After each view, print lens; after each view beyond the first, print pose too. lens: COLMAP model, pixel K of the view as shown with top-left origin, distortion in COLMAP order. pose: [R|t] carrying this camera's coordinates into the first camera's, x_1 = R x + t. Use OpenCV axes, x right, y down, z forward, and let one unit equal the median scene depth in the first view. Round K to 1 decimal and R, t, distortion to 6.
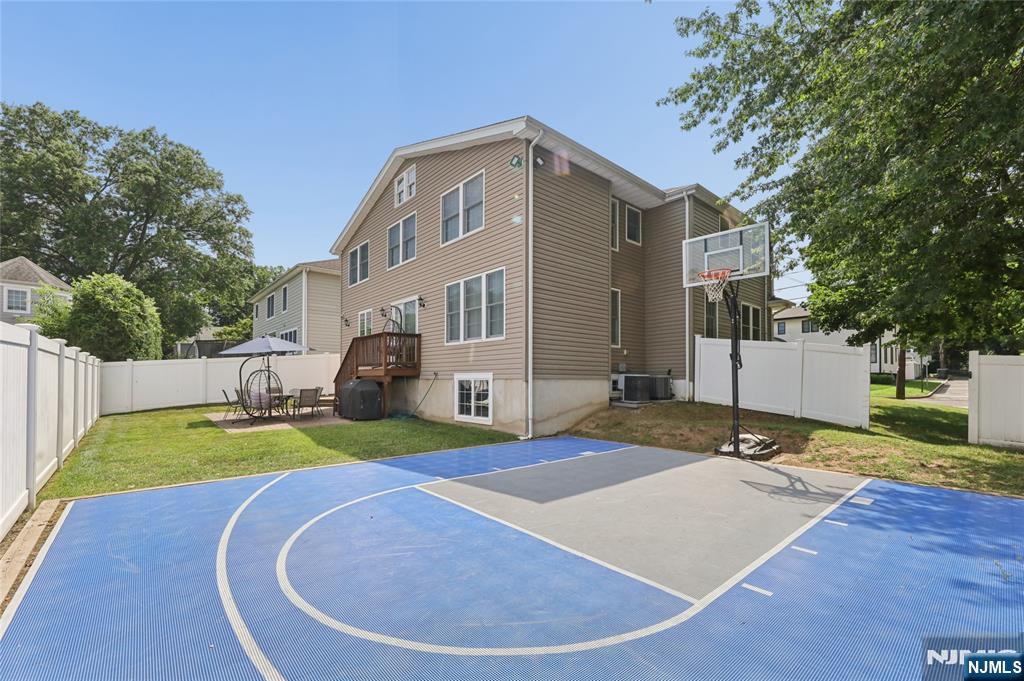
lens RADIAL K [[431.1, 0, 511.4], [0, 431.1, 379.9], [0, 0, 1]] dist [0.000210, 0.000059]
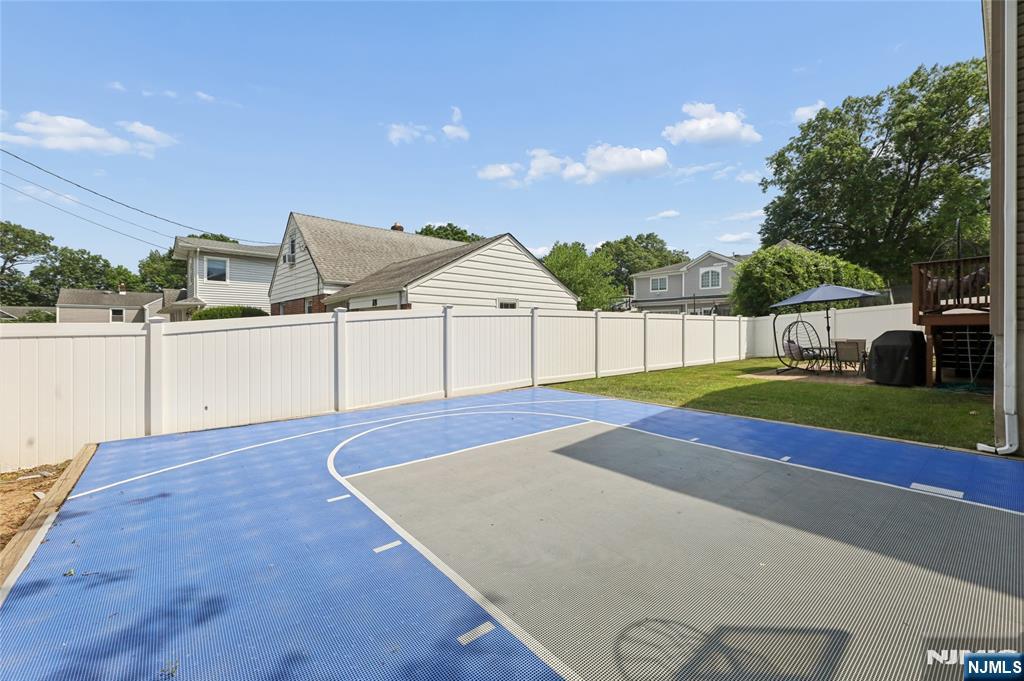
lens RADIAL K [[416.3, 0, 512.0], [0, 416.3, 340.5], [0, 0, 1]] dist [-0.001173, -0.000098]
pose [[-0.026011, 0.023601, -0.999383, 0.474522], [0.003002, 0.999719, 0.023530, -0.003095], [0.999657, -0.002388, -0.026075, 0.411413]]
